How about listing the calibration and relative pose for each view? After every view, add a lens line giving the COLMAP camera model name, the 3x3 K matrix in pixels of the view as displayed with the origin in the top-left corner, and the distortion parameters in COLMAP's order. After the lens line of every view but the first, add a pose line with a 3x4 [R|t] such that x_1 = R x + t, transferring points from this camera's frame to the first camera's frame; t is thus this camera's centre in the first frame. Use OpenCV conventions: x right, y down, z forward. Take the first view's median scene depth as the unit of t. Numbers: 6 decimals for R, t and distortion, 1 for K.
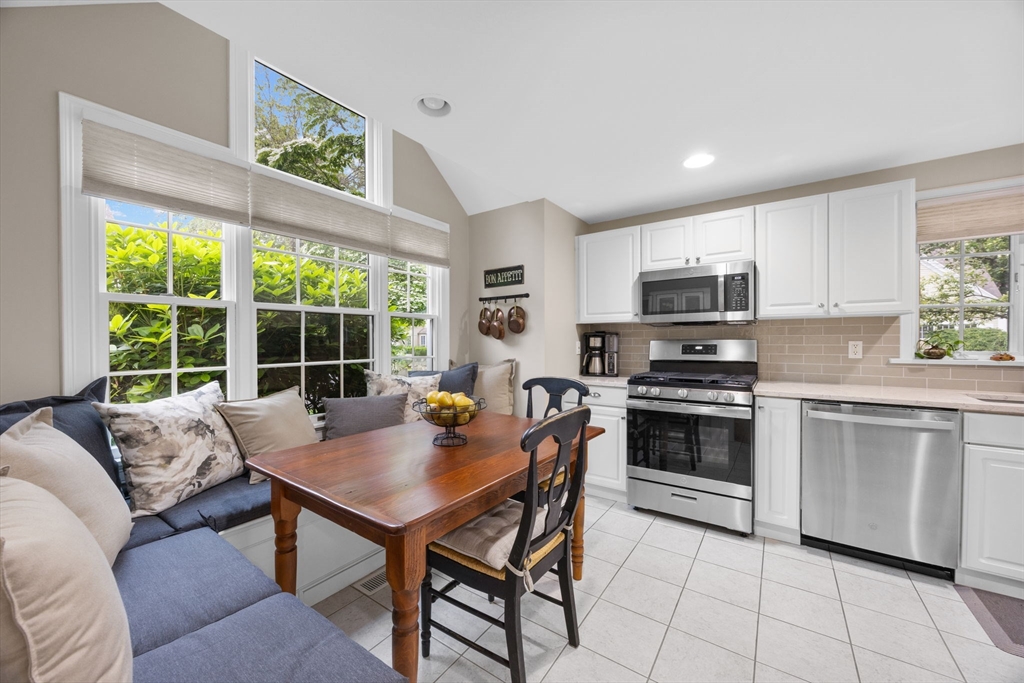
lens RADIAL K [[386.7, 0, 512.0], [0, 386.7, 341.5], [0, 0, 1]] dist [-0.000356, -0.000143]
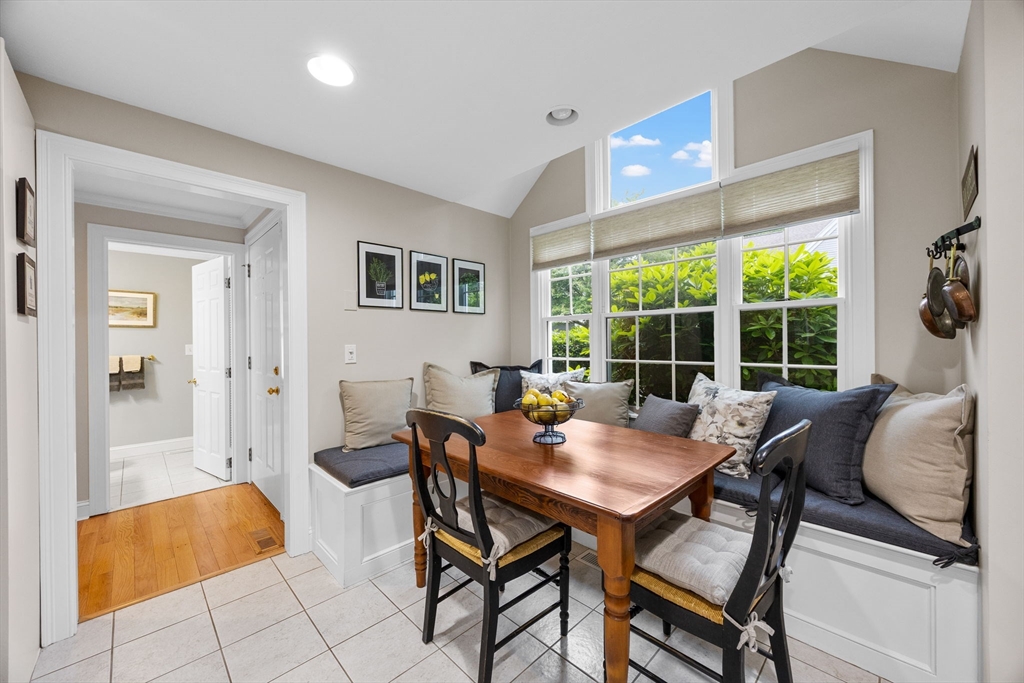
lens RADIAL K [[386.7, 0, 512.0], [0, 386.7, 341.5], [0, 0, 1]] dist [-0.000356, -0.000143]
pose [[-0.180227, 0.008464, -0.983589, 0.601189], [0.009606, 0.999930, 0.006845, -0.011792], [0.983578, -0.008215, -0.180296, 0.751693]]
